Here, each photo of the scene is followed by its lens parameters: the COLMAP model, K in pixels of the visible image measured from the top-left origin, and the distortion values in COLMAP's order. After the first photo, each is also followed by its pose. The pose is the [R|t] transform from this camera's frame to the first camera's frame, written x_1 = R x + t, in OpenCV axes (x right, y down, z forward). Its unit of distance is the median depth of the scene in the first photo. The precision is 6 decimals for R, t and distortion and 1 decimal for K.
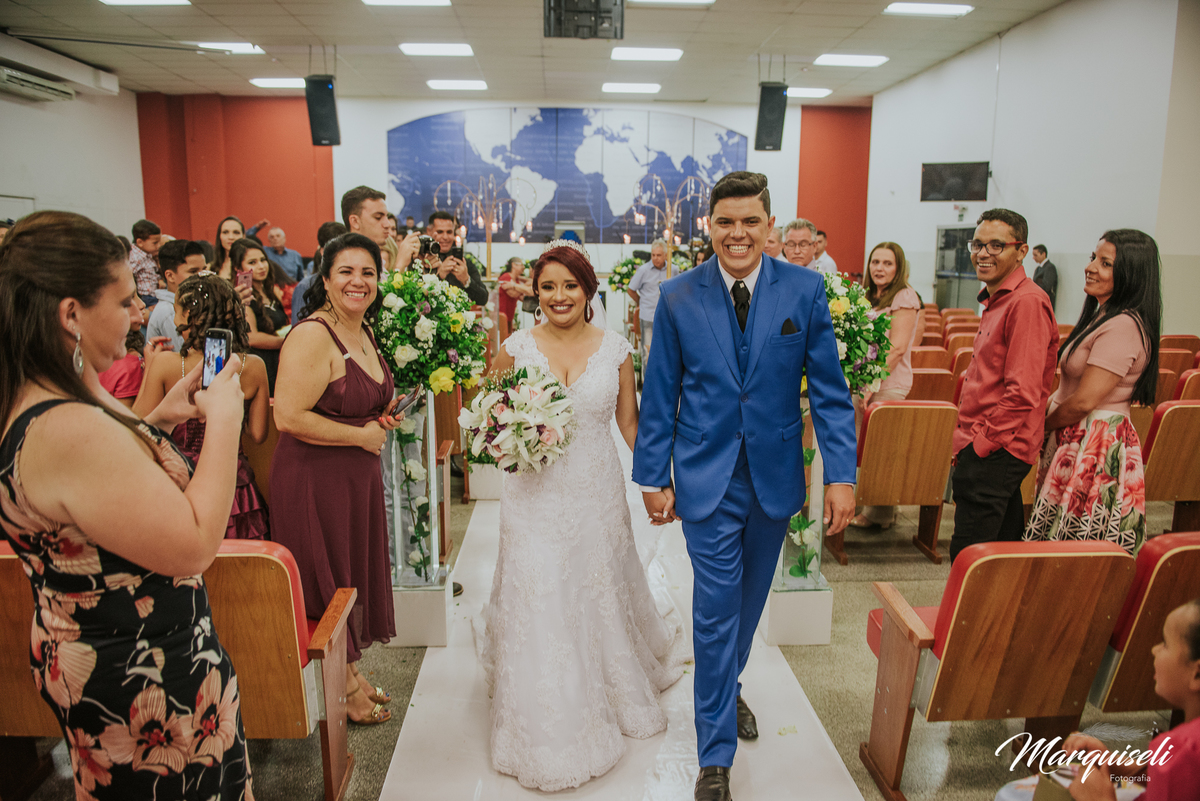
lens RADIAL K [[833.3, 0, 595.0], [0, 833.3, 396.1], [0, 0, 1]] dist [0.002539, 0.003118]
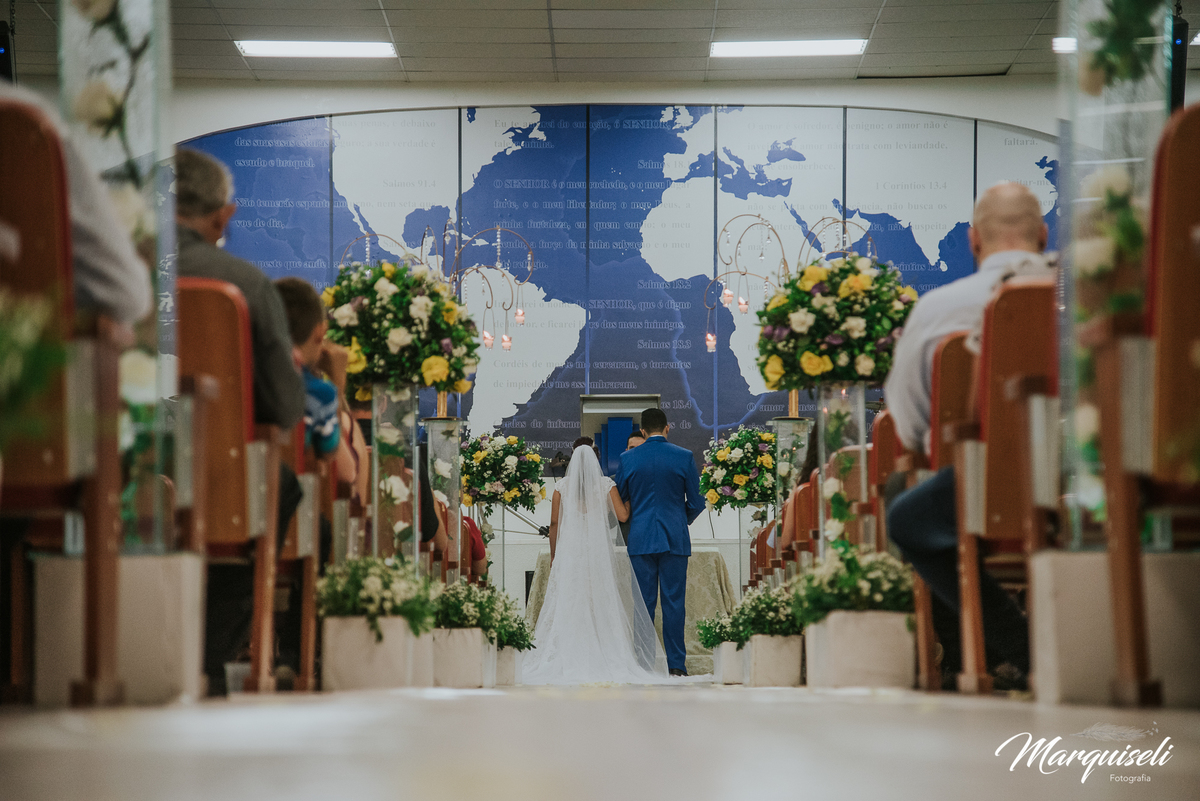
lens RADIAL K [[3455.2, 0, 600.0], [0, 3455.2, 402.5], [0, 0, 1]] dist [1.315104, 0.000000]
pose [[0.998721, -0.018363, -0.047102, 0.028388], [0.006098, 0.968651, -0.248349, 0.152250], [0.050186, 0.247745, 0.967525, -0.424431]]
